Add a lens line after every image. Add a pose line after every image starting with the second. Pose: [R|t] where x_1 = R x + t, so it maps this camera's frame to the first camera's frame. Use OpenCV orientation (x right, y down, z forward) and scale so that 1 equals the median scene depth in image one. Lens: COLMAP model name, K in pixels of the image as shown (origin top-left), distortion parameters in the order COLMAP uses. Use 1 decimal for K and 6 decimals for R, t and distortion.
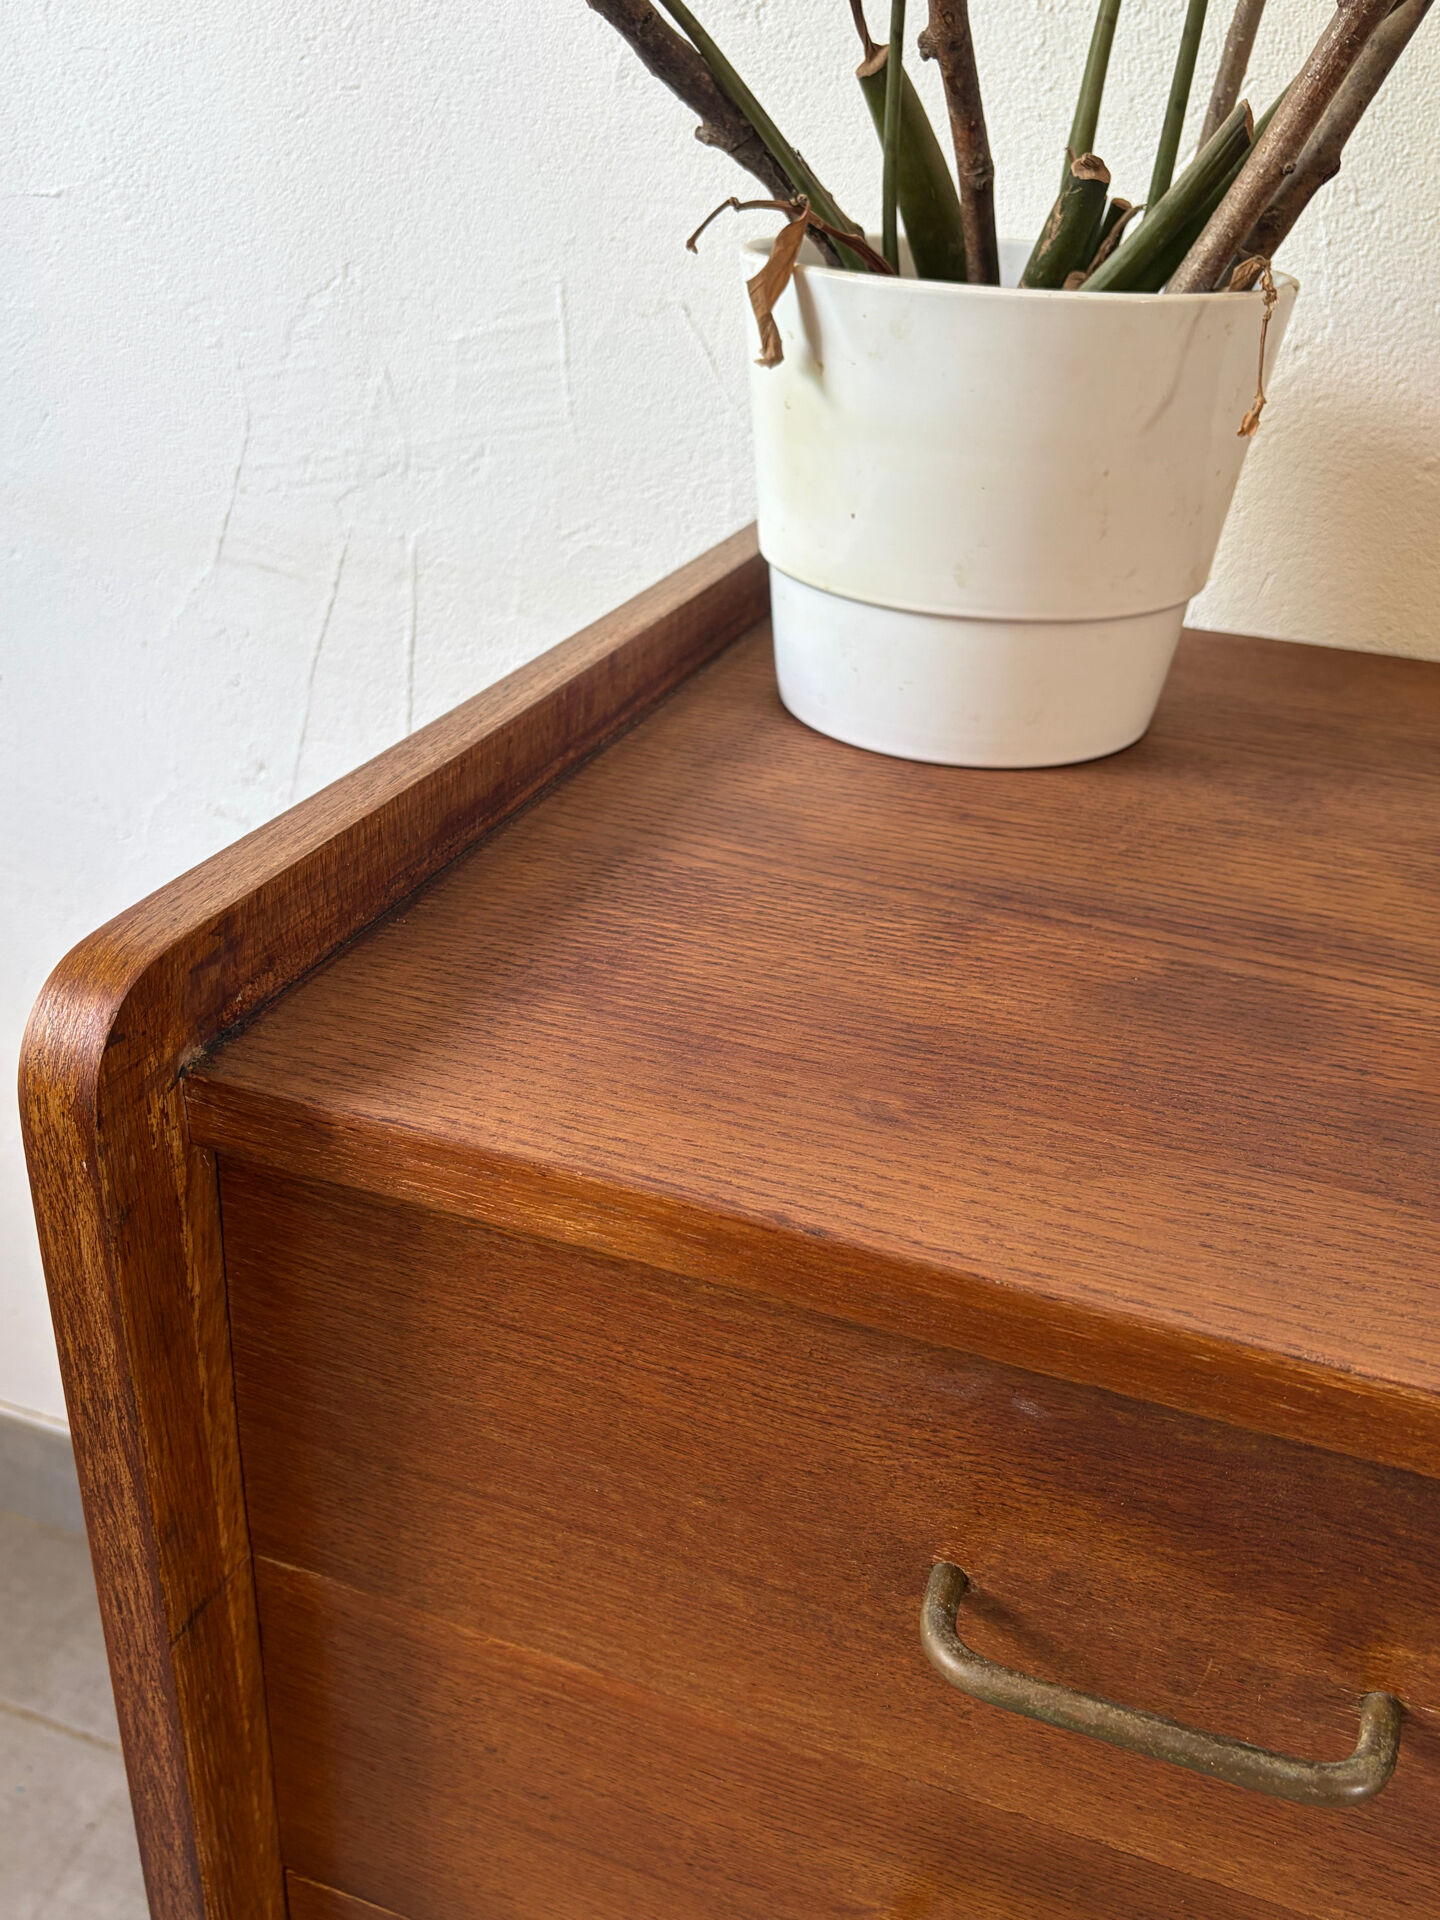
lens RADIAL K [[1734.6, 0, 724.0], [0, 1734.6, 976.3], [0, 0, 1]] dist [0.015041, -0.000359]
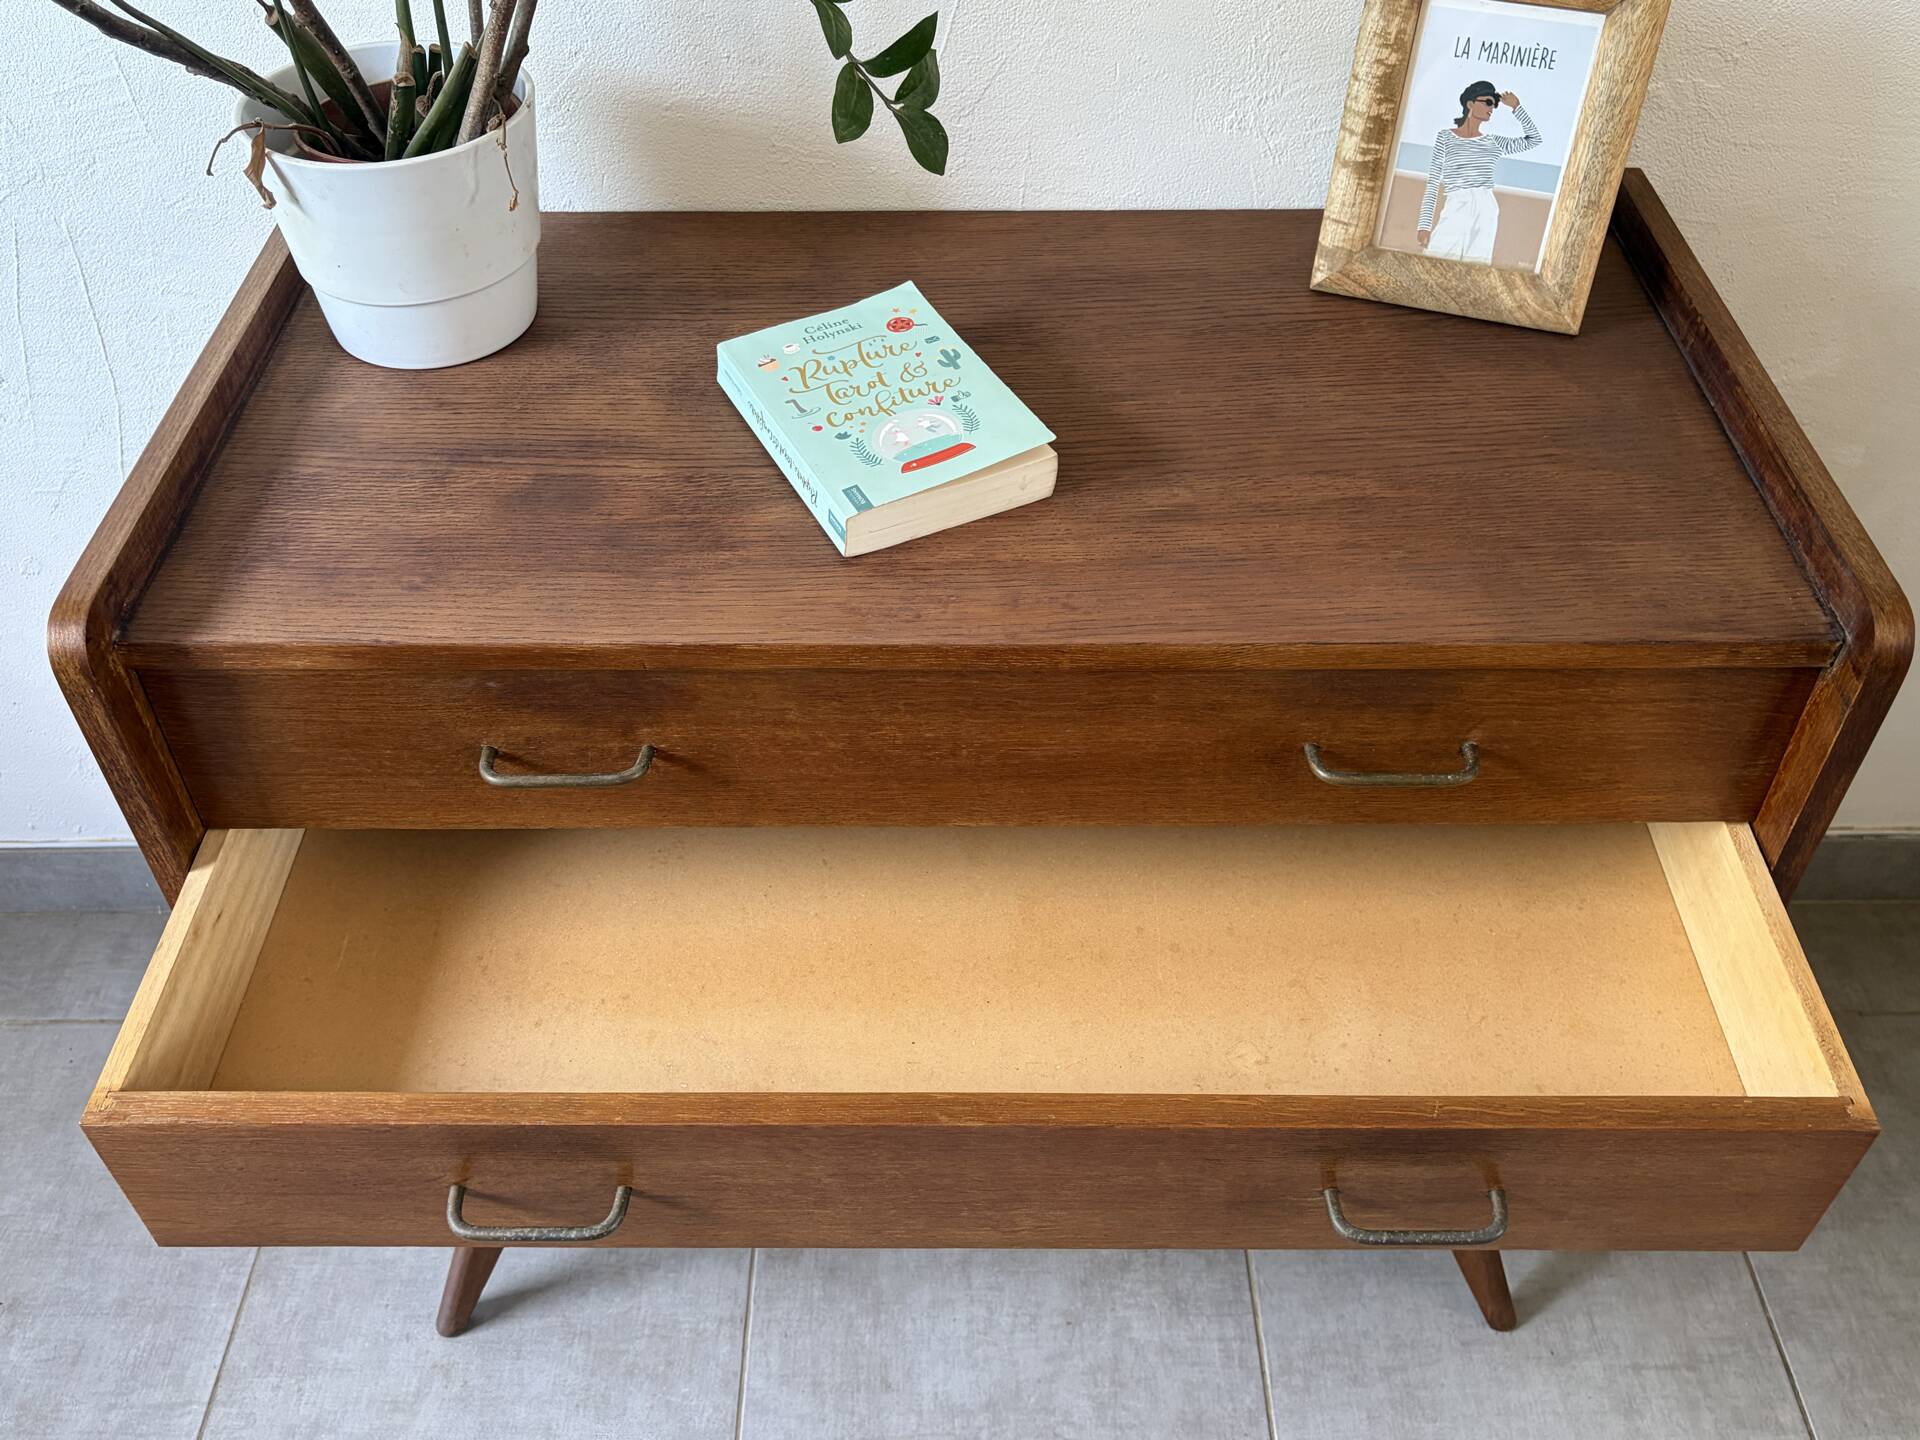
lens RADIAL K [[1733.3, 0, 955.7], [0, 1733.3, 731.9], [0, 0, 1]] dist [0.005445, 0.019812]
pose [[0.939907, -0.271608, 0.206889, 0.243825], [0.199946, 0.929040, 0.311296, -0.335115], [-0.276759, -0.251223, 0.927519, -1.534003]]
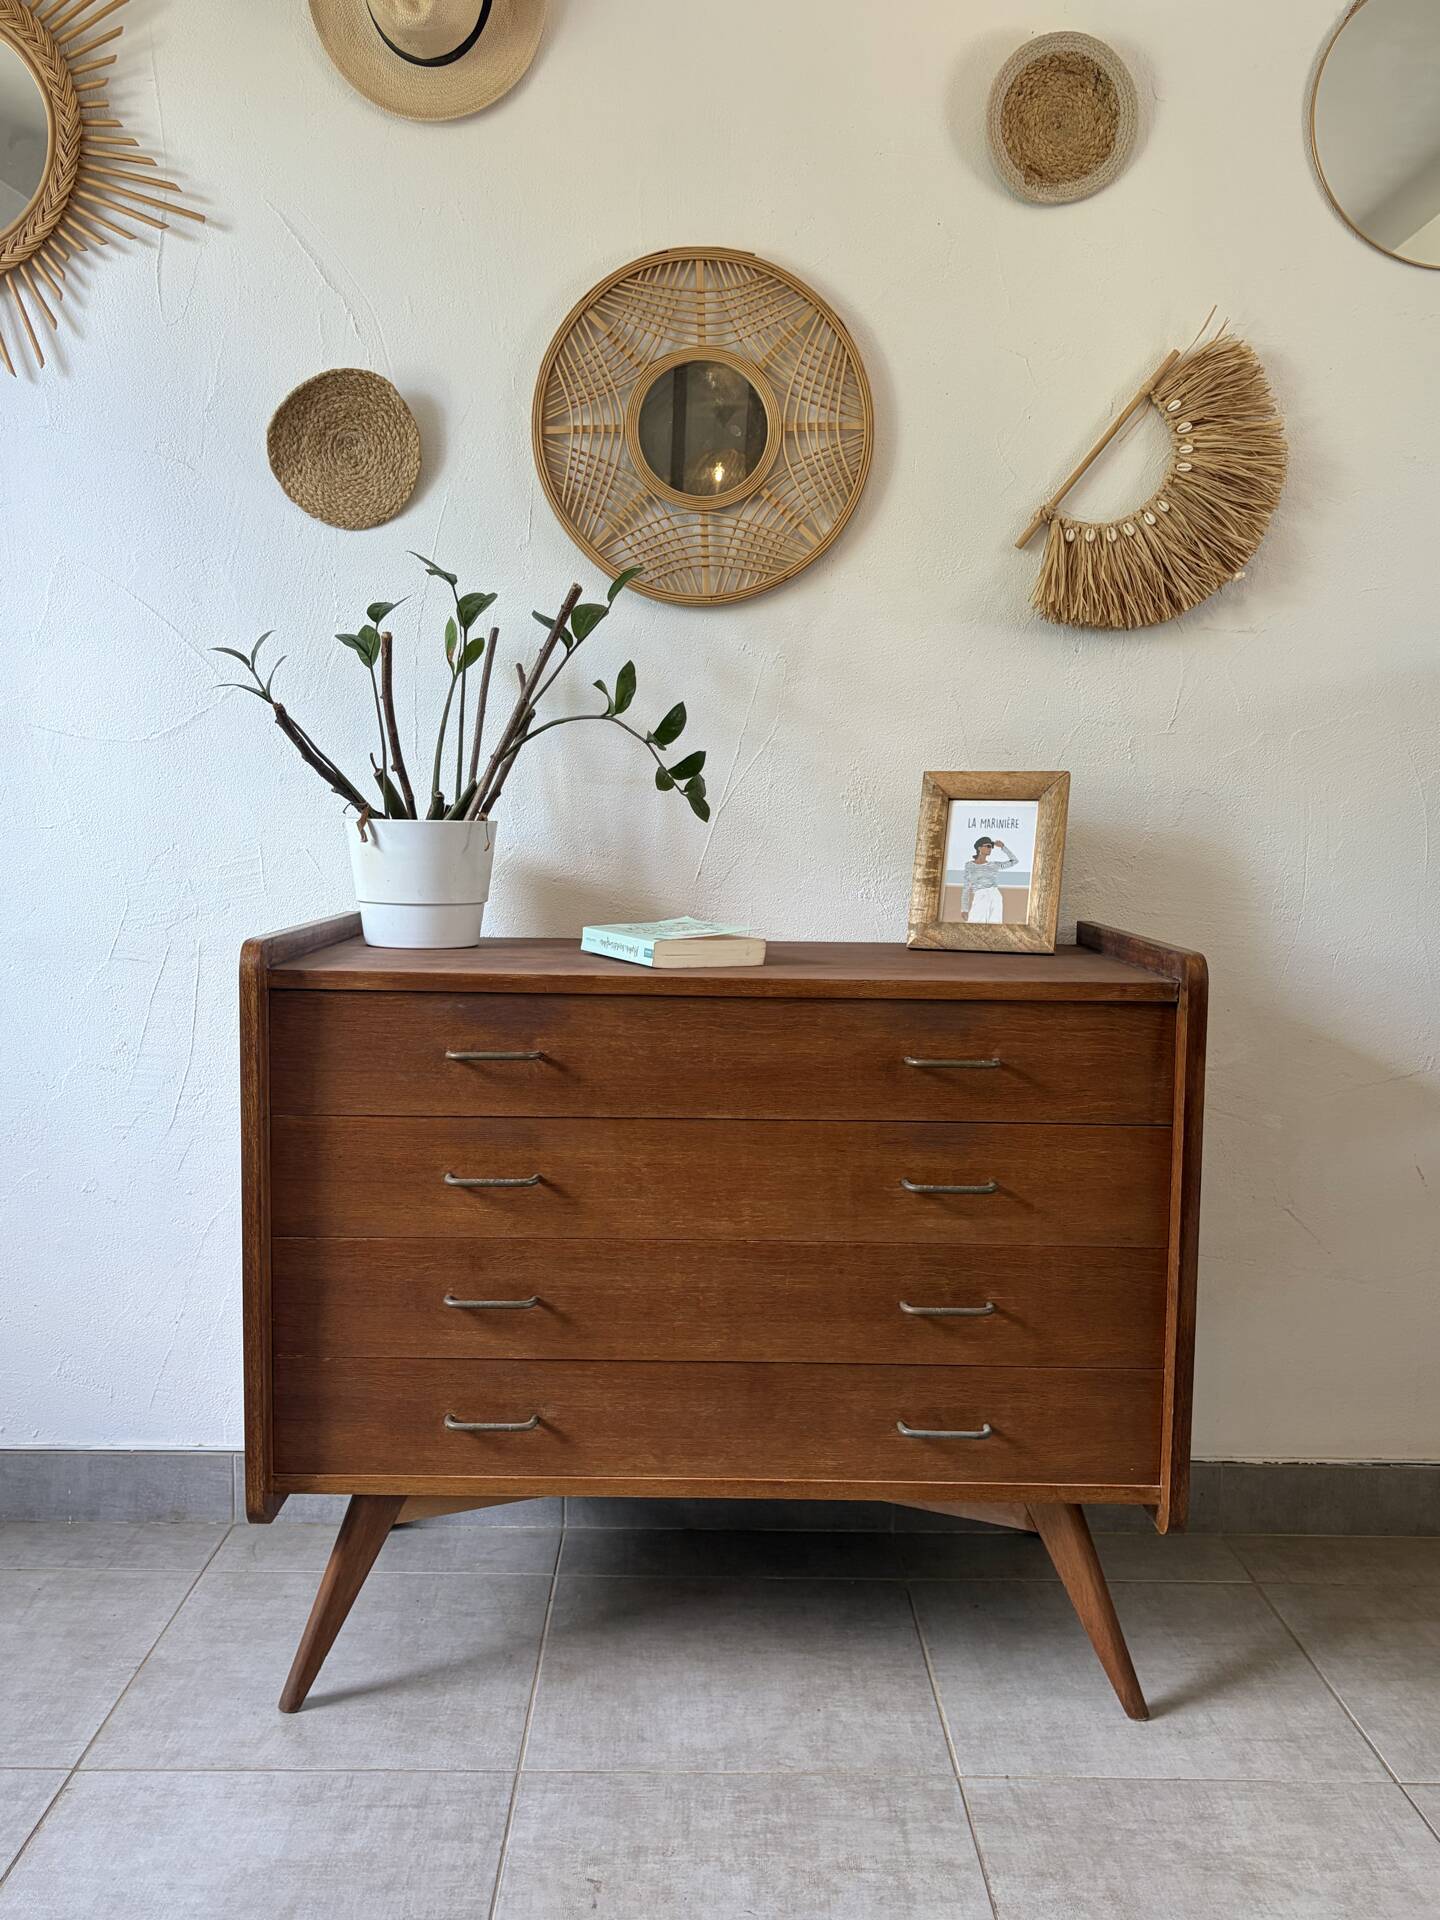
lens RADIAL K [[1702.5, 0, 708.9], [0, 1702.5, 973.4], [0, 0, 1]] dist [0.058101, -0.066084]
pose [[0.939667, -0.066853, 0.335493, -0.703261], [0.185359, 0.923775, -0.335086, 1.721974], [-0.287519, 0.377056, 0.880433, -3.165699]]
